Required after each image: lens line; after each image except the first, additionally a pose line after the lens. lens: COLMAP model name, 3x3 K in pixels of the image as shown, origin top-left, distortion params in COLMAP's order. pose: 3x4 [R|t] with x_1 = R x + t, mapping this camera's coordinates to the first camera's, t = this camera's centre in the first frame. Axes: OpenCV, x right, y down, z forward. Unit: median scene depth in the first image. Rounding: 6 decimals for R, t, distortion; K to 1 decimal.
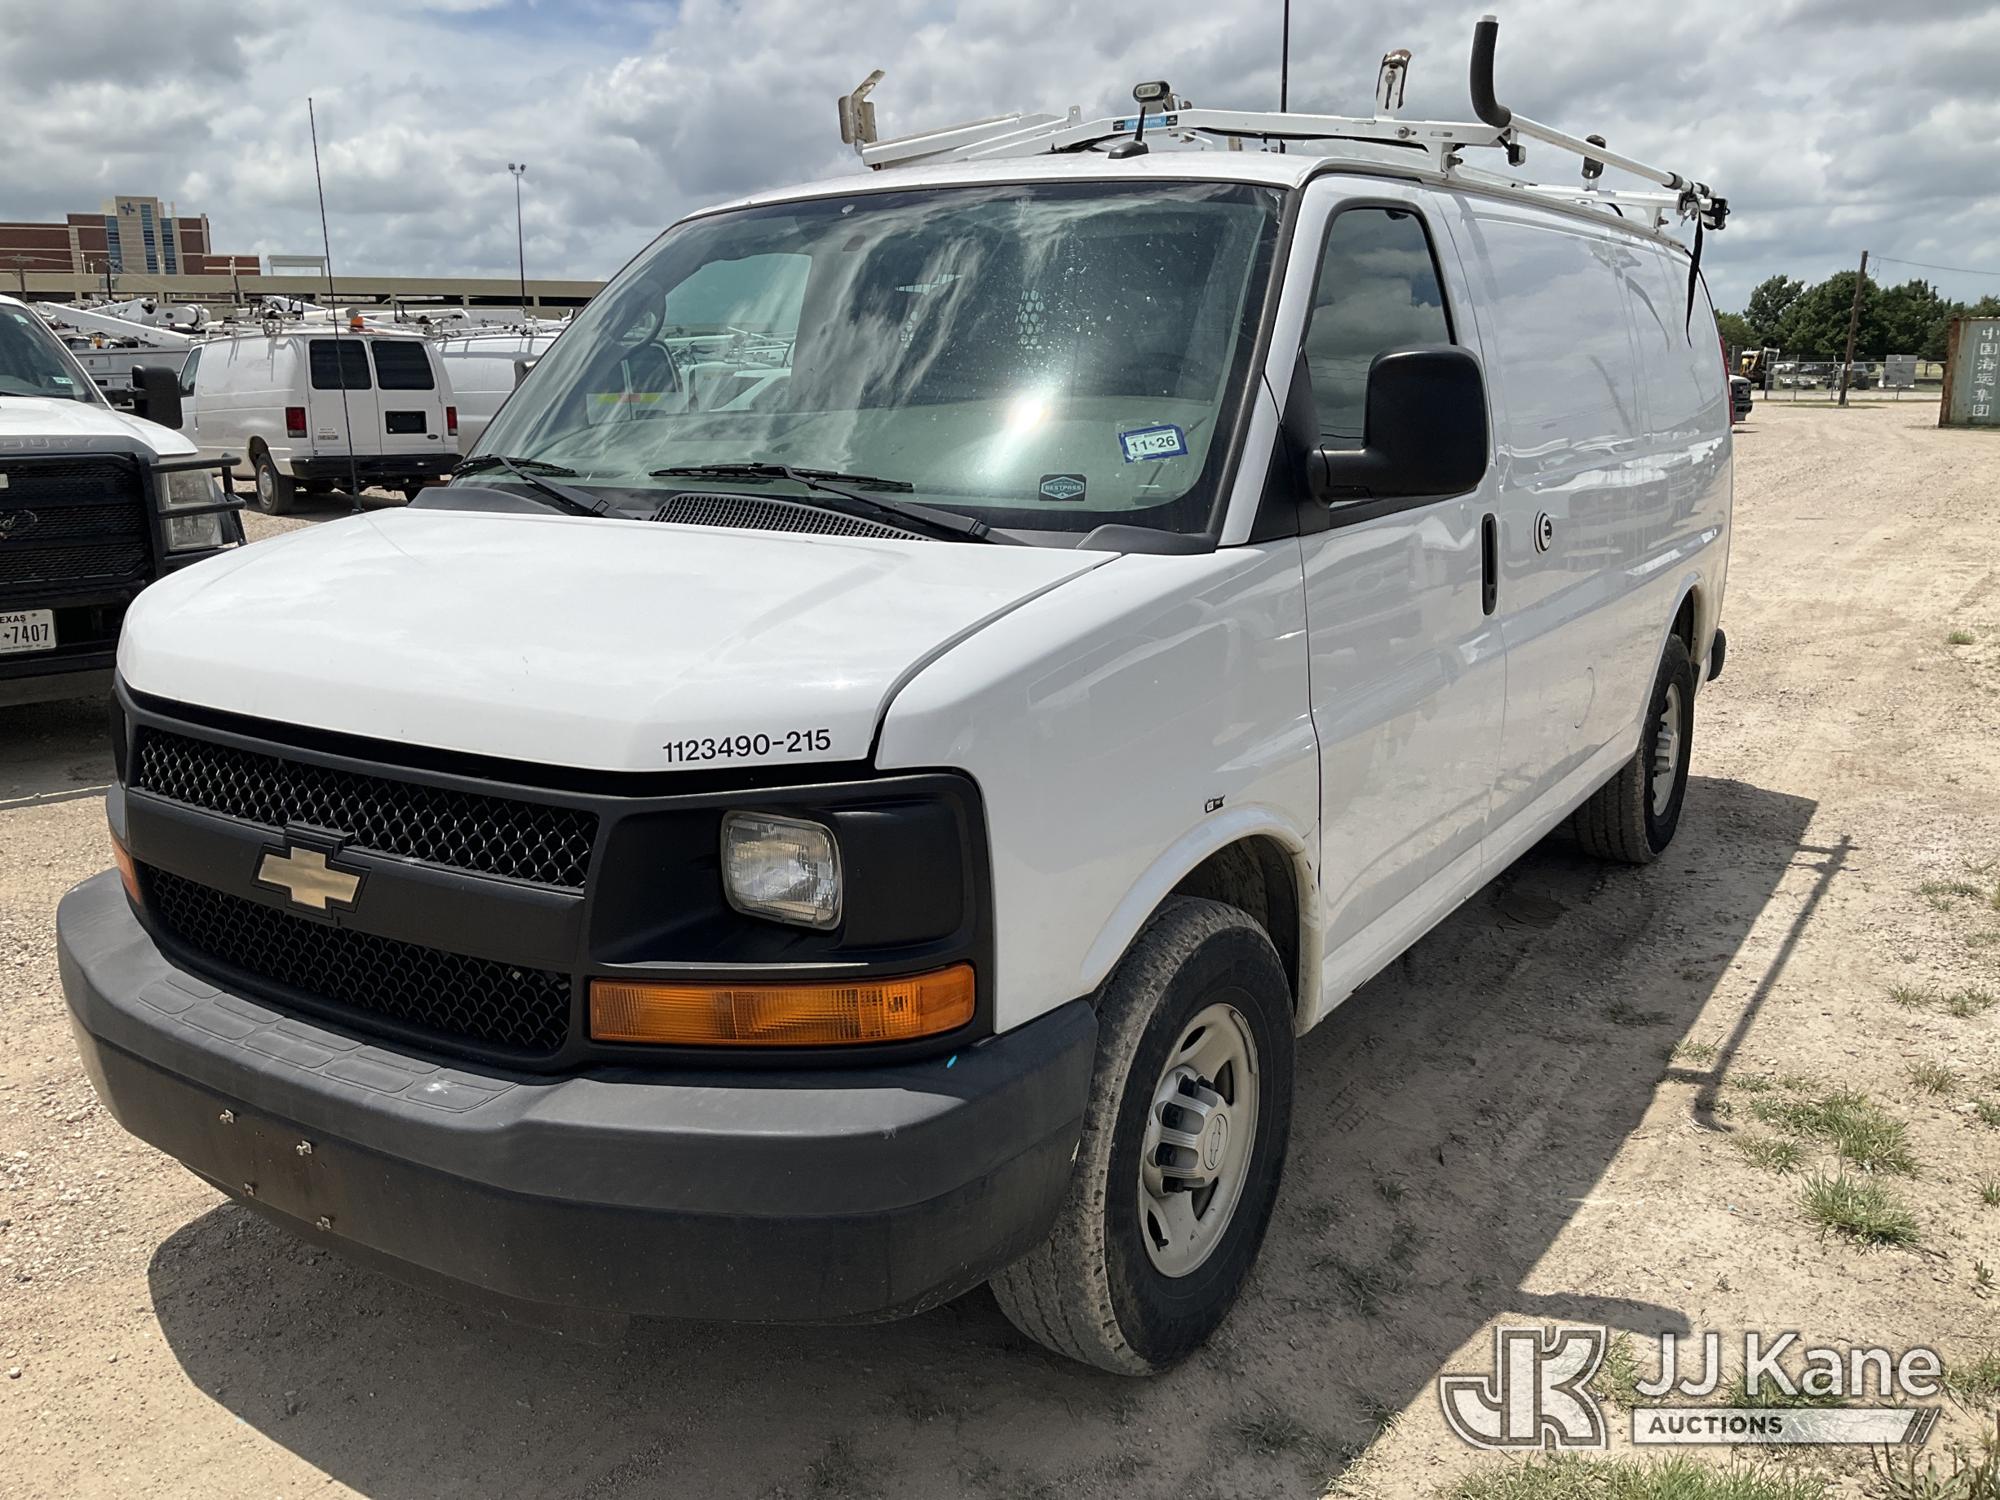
lens RADIAL K [[1692.7, 0, 1000.6], [0, 1692.7, 745.2], [0, 0, 1]] dist [0.021186, 0.000070]
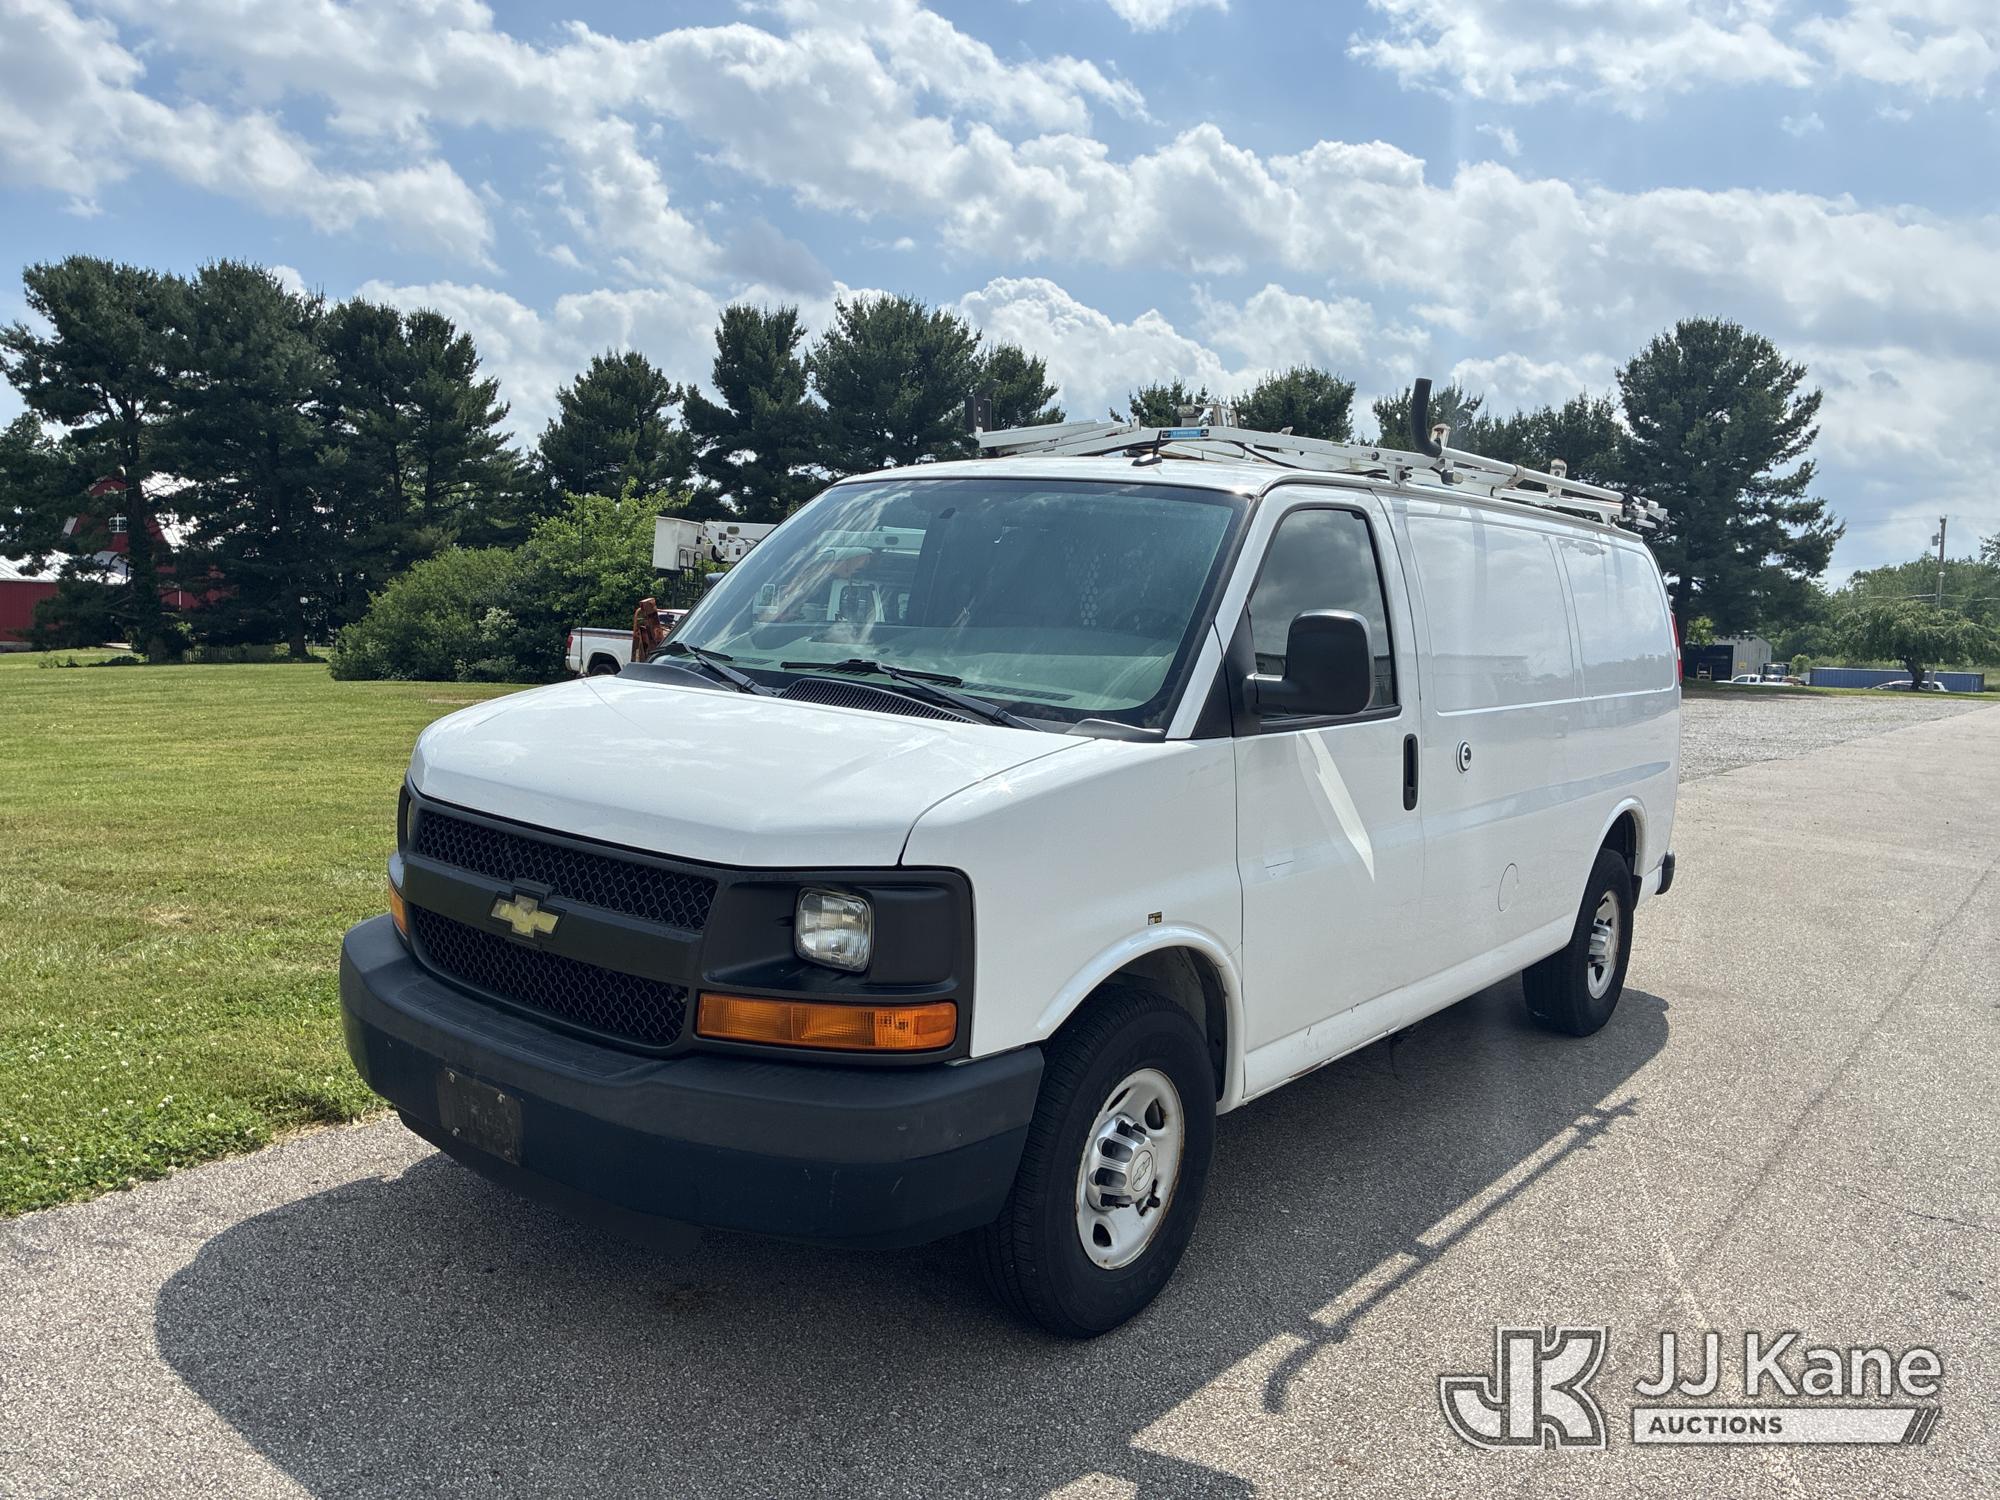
lens RADIAL K [[1502.6, 0, 1020.2], [0, 1502.6, 752.9], [0, 0, 1]] dist [0.008784, 0.002748]
pose [[0.994290, 0.072348, -0.078446, 0.105514], [-0.080561, 0.990973, -0.107156, 0.038973], [0.069986, 0.112864, 0.991143, -0.262243]]
